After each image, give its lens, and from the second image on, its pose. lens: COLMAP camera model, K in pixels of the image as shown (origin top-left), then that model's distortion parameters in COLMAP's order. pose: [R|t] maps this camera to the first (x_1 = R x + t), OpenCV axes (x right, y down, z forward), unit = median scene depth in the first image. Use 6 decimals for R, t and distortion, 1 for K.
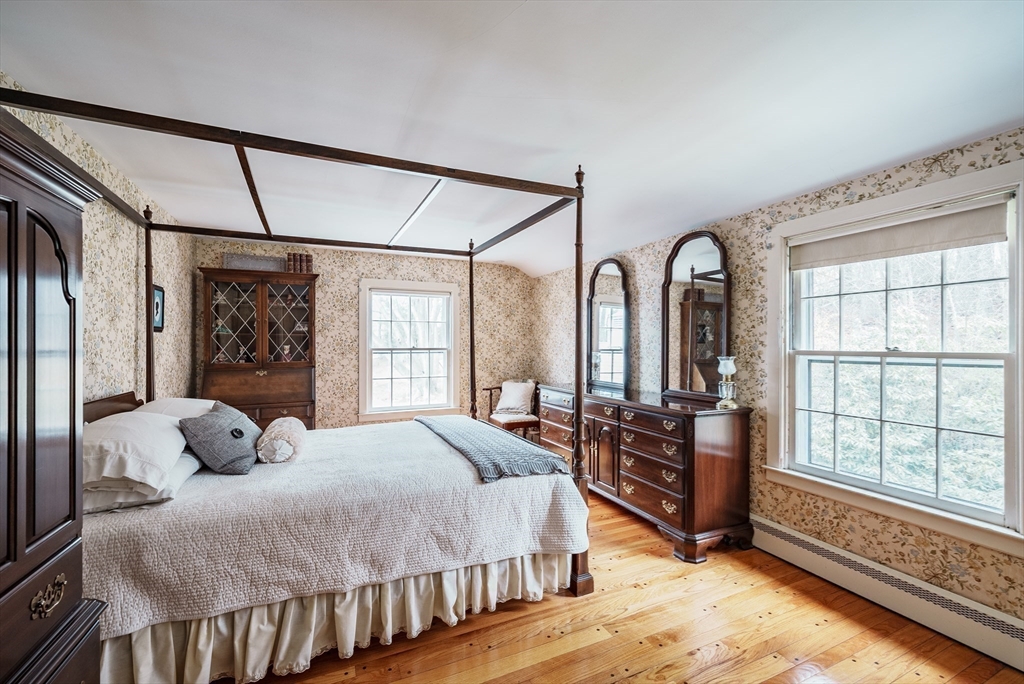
lens RADIAL K [[414.7, 0, 499.2], [0, 414.7, 341.3], [0, 0, 1]] dist [0.000753, -0.000086]
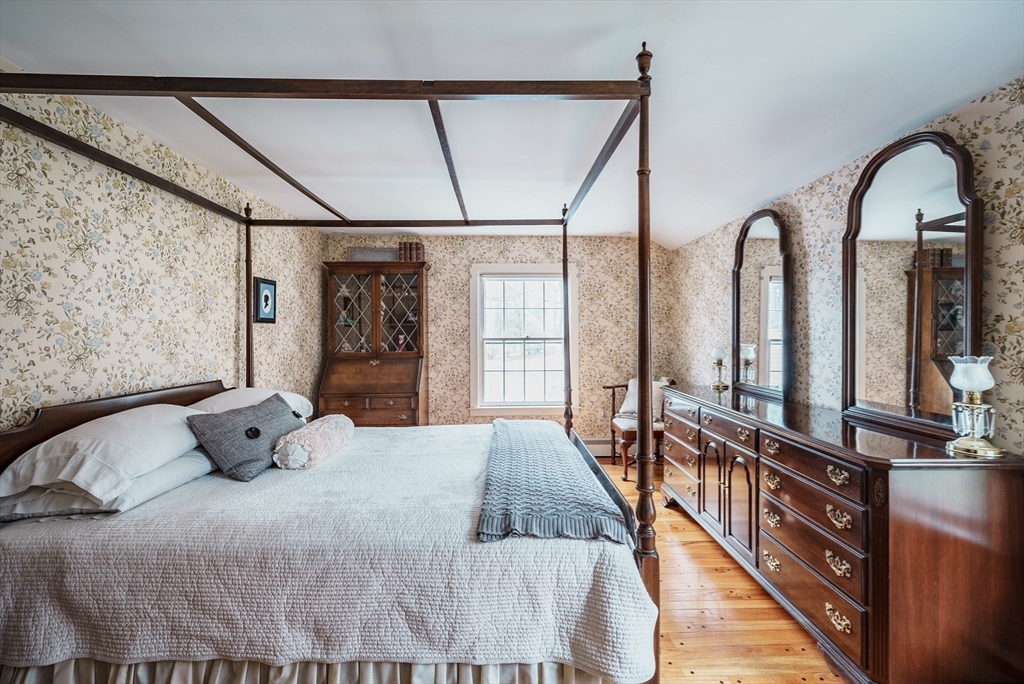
lens RADIAL K [[421.9, 0, 511.6], [0, 421.9, 330.6], [0, 0, 1]] dist [-0.000220, -0.000377]
pose [[0.933436, -0.005876, -0.358696, 0.190953], [0.006361, 0.999980, 0.000173, 0.000566], [0.358688, -0.002444, 0.933454, 0.283228]]
